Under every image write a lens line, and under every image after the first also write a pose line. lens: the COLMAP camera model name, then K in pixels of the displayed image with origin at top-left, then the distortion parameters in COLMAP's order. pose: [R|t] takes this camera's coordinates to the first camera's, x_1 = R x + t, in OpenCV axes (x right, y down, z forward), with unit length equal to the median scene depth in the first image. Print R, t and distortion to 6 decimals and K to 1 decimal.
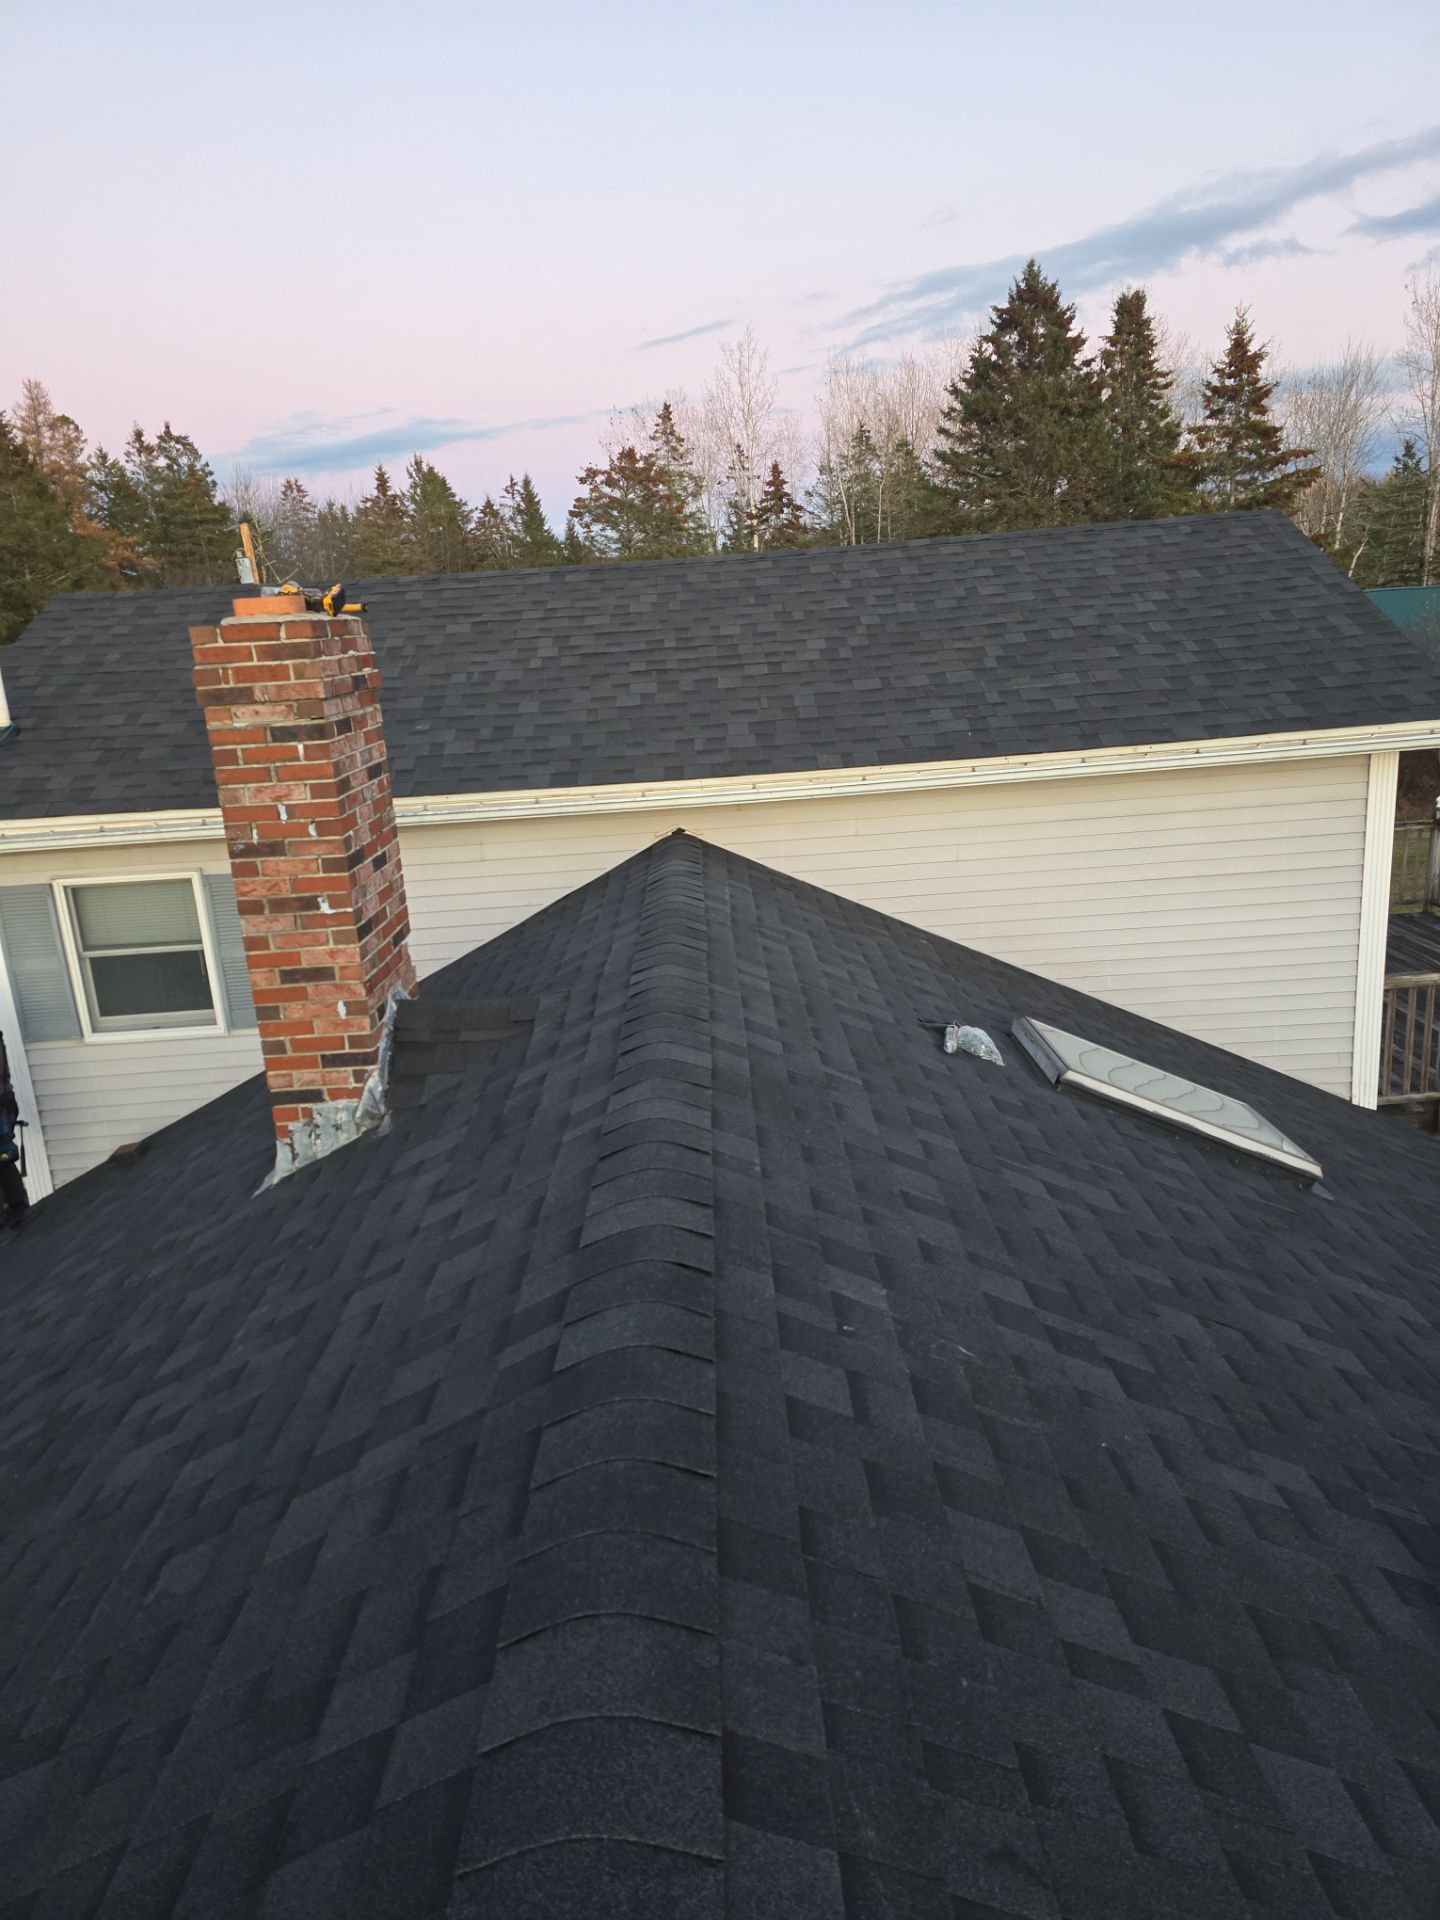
lens RADIAL K [[1301.4, 0, 720.0], [0, 1301.4, 960.0], [0, 0, 1]] dist [-0.001394, -0.003833]
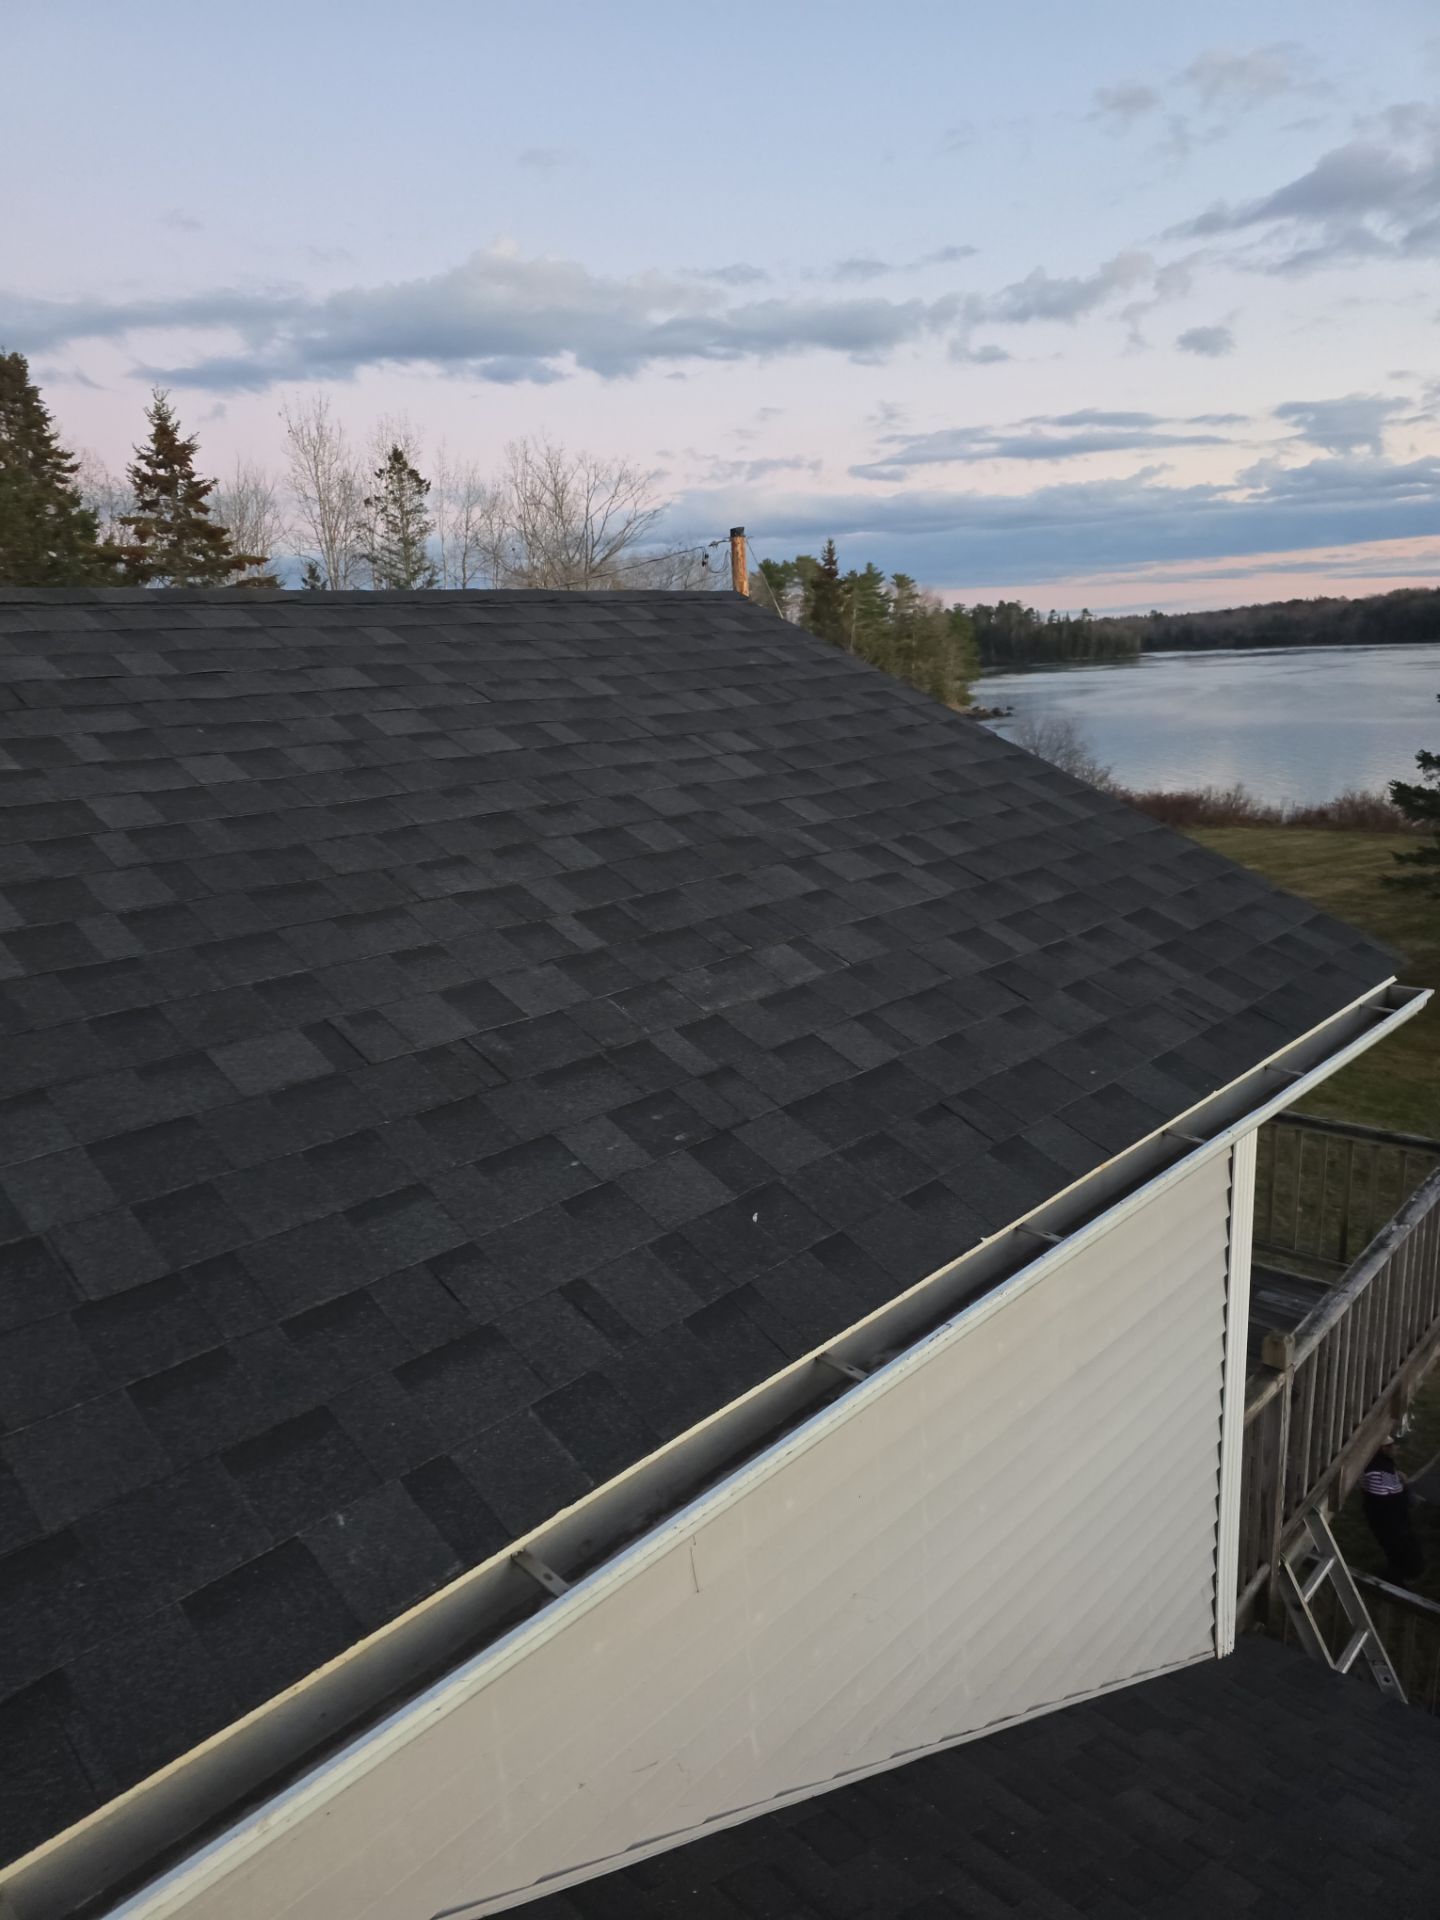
lens RADIAL K [[1301.4, 0, 720.0], [0, 1301.4, 960.0], [0, 0, 1]] dist [-0.001394, -0.003833]
pose [[0.695643, -0.114450, 0.709212, -0.002872], [0.172608, 0.984936, -0.010359, -0.048124], [-0.697343, 0.129622, 0.704919, 0.165743]]
